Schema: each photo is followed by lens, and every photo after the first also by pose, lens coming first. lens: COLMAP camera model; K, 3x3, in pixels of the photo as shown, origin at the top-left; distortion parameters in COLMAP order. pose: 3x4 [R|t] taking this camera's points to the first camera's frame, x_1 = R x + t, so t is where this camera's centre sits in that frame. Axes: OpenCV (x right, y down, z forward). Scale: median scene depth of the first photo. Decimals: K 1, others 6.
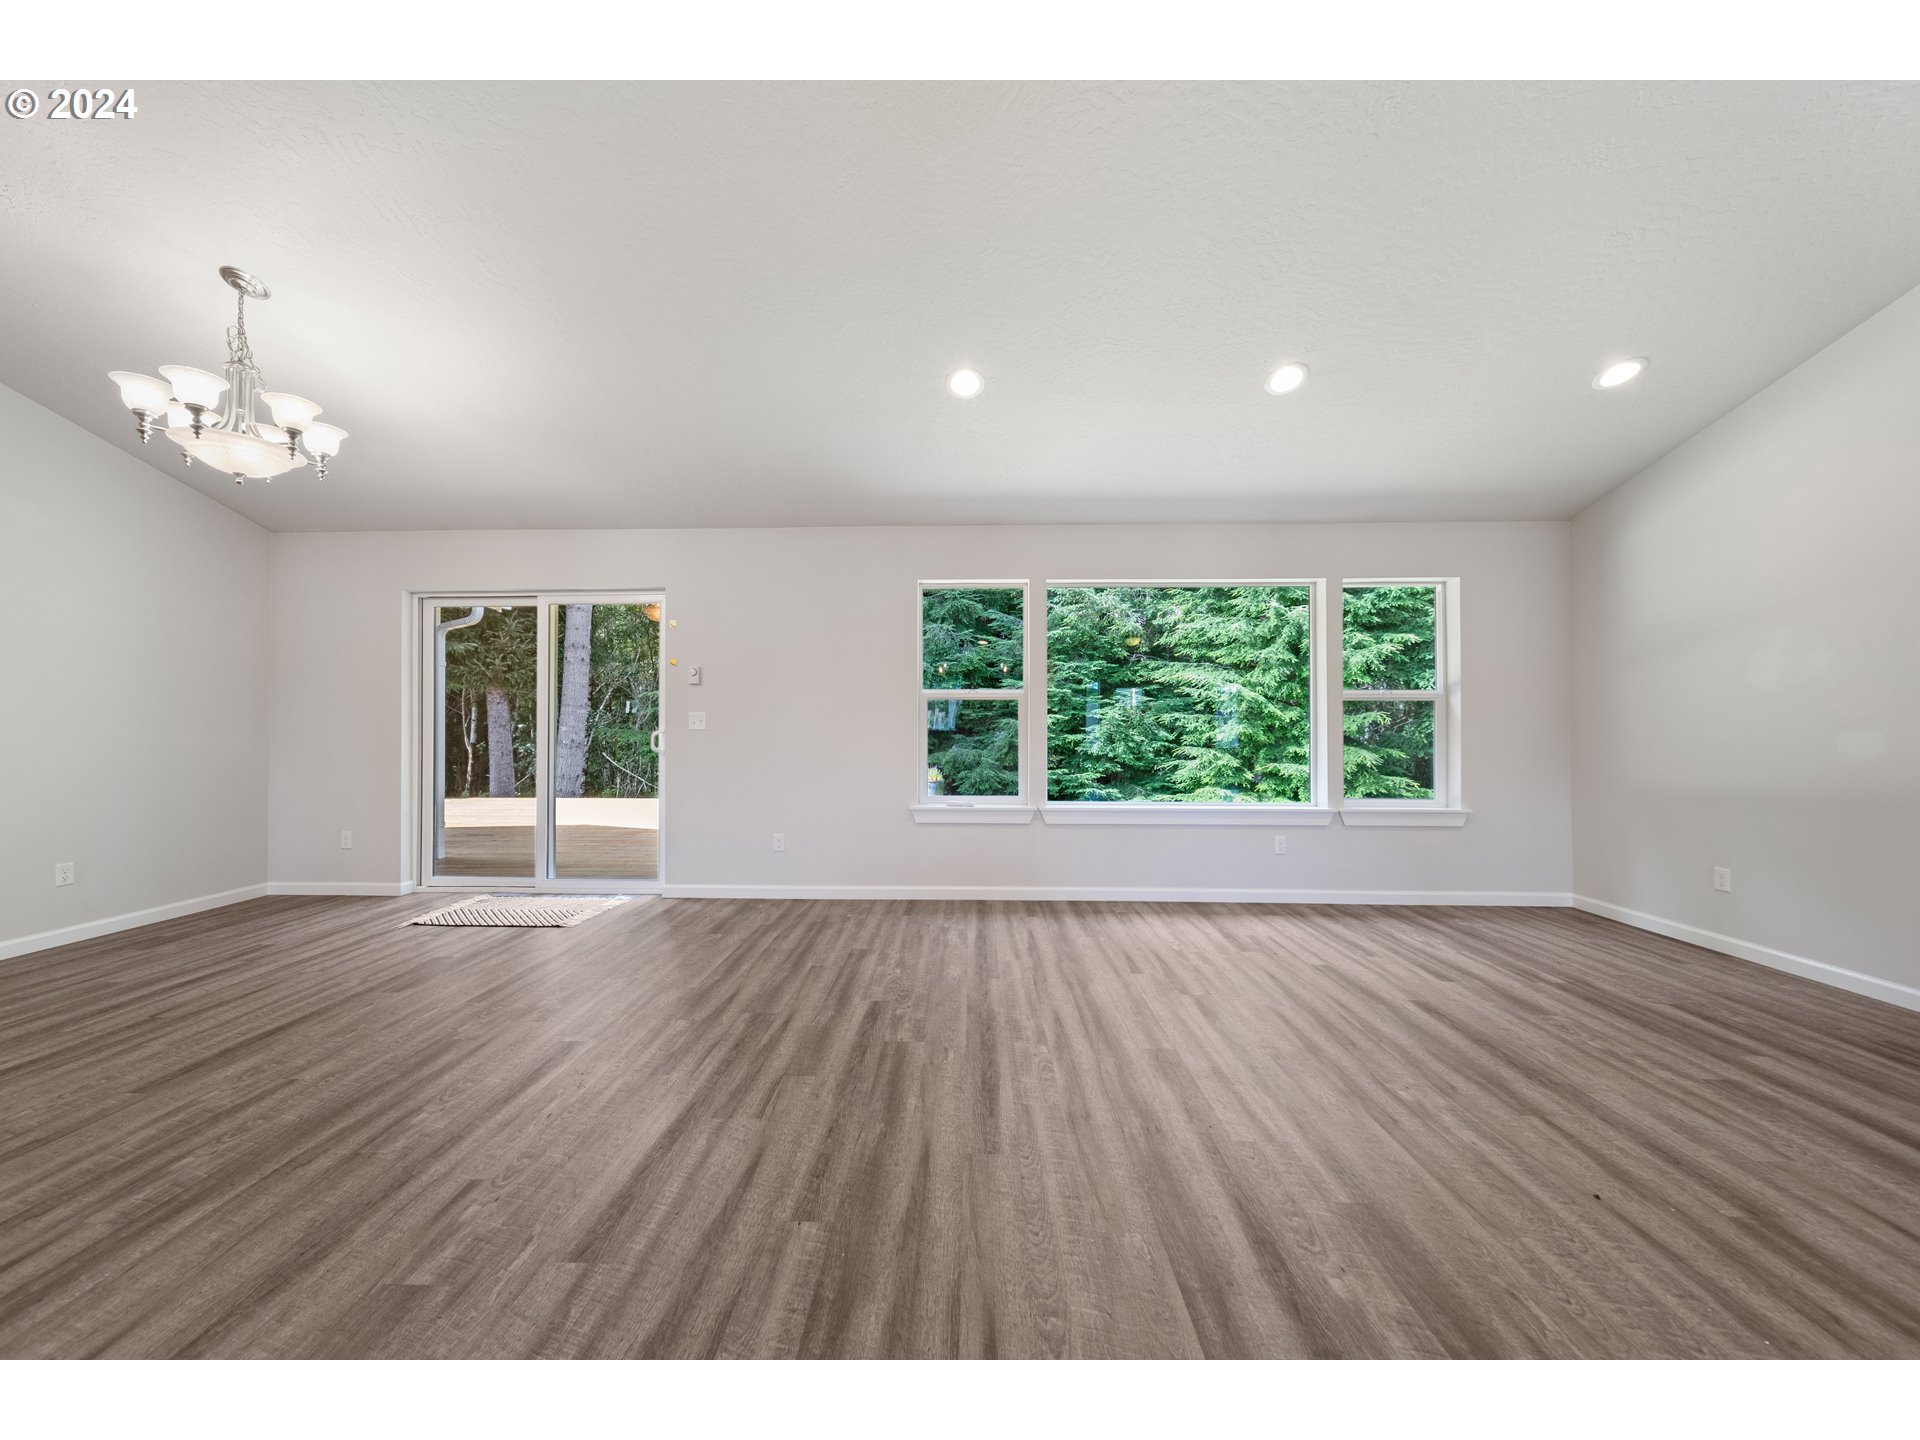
lens RADIAL K [[669.8, 0, 942.2], [0, 669.8, 716.0], [0, 0, 1]] dist [0.000300, -0.001524]
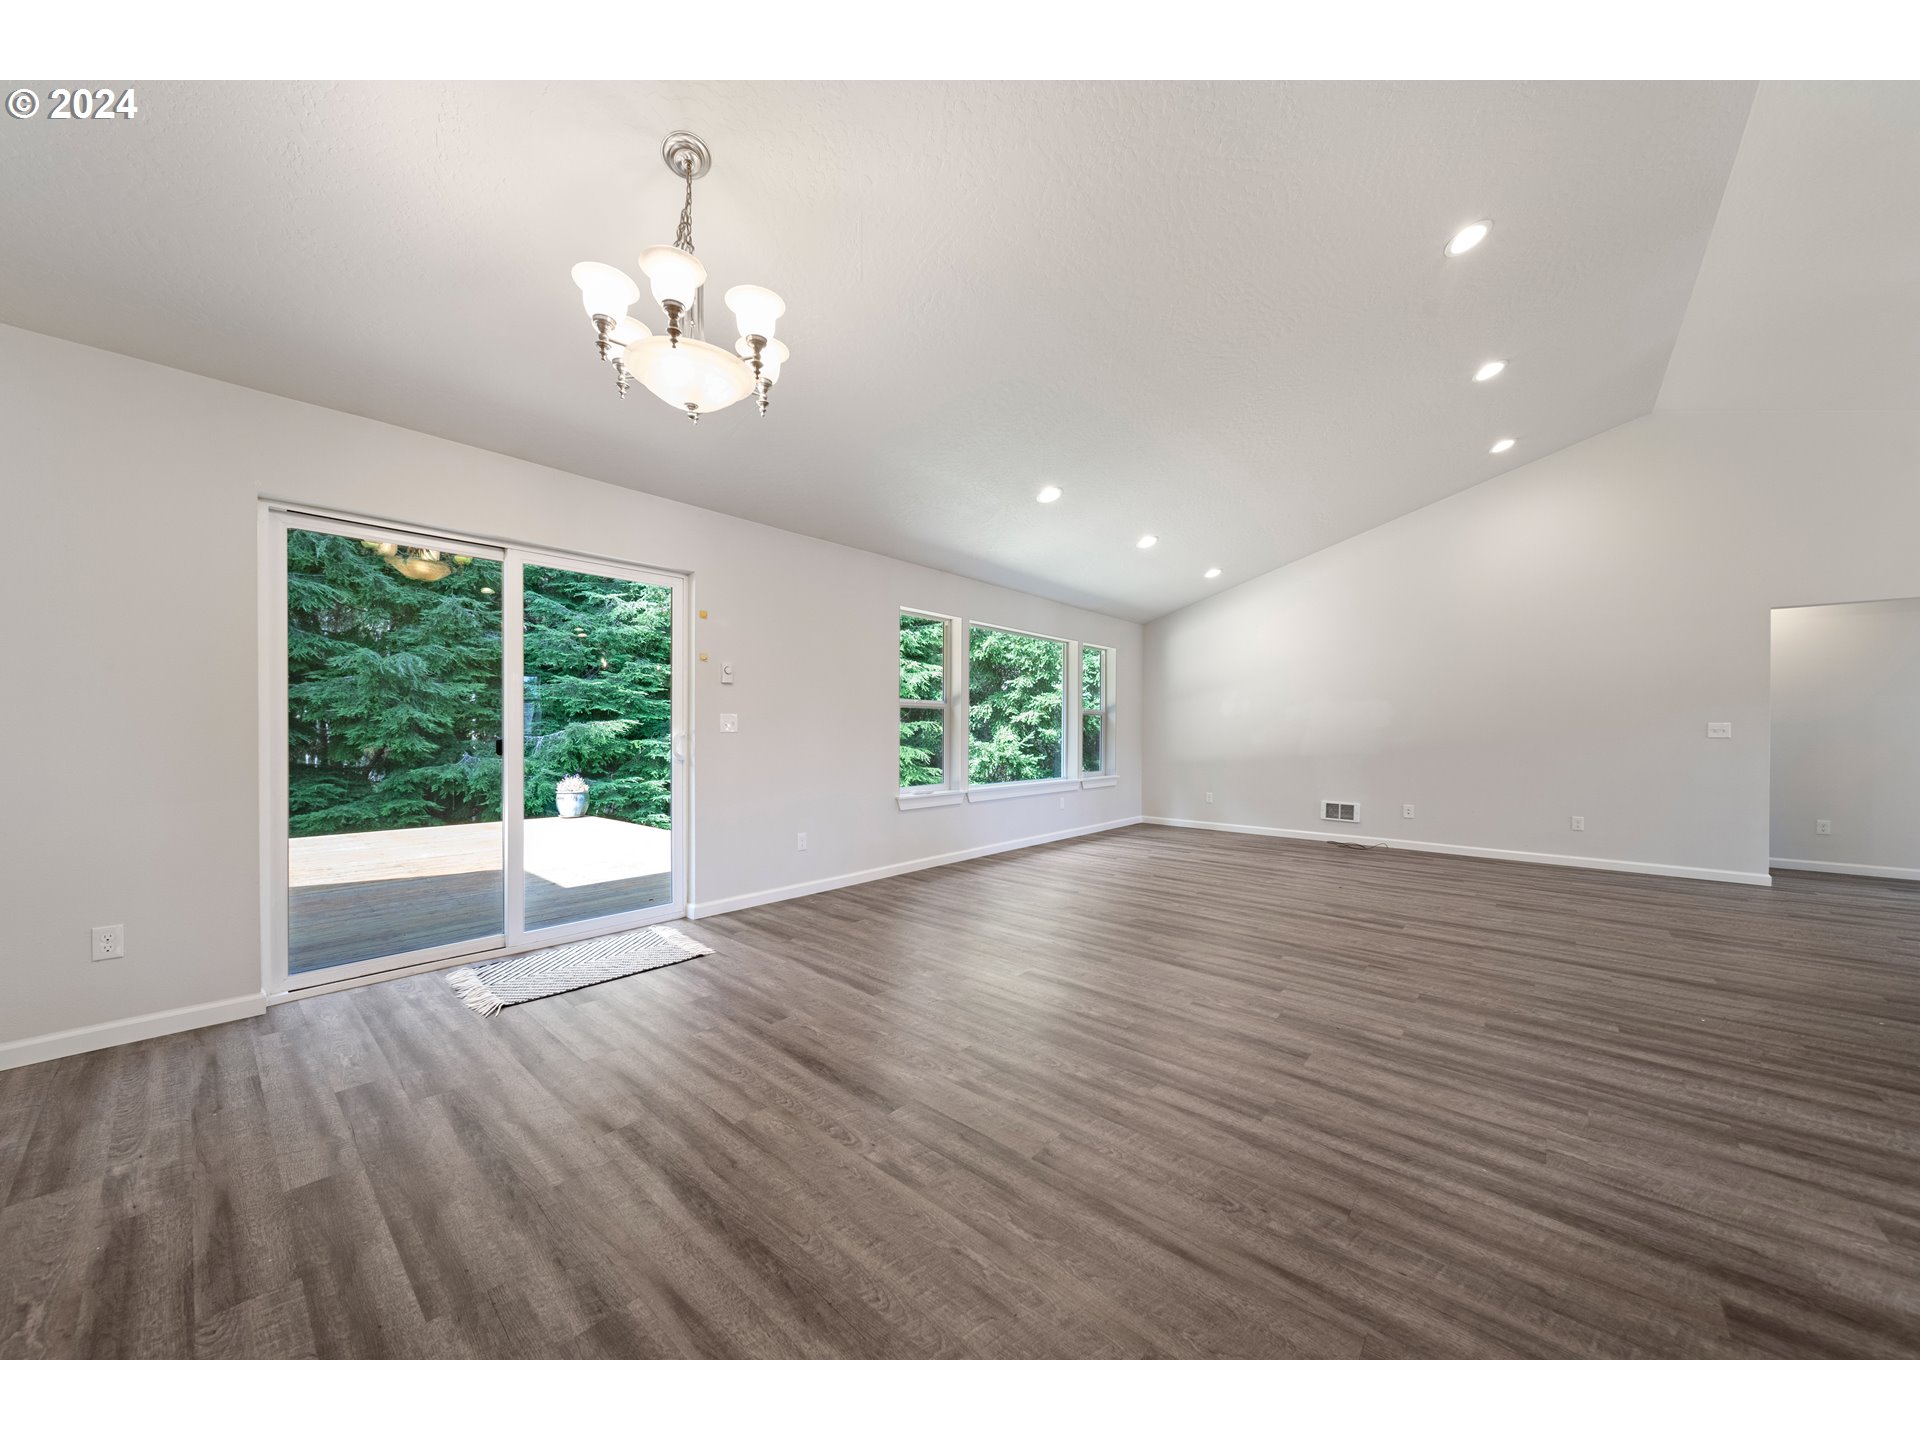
lens RADIAL K [[669.8, 0, 975.2], [0, 669.8, 738.2], [0, 0, 1]] dist [0.000300, -0.001524]
pose [[0.627325, -0.006557, 0.778730, -0.898851], [-0.015351, 0.999666, 0.020783, 0.002661], [-0.778606, -0.024992, 0.627015, 0.150060]]
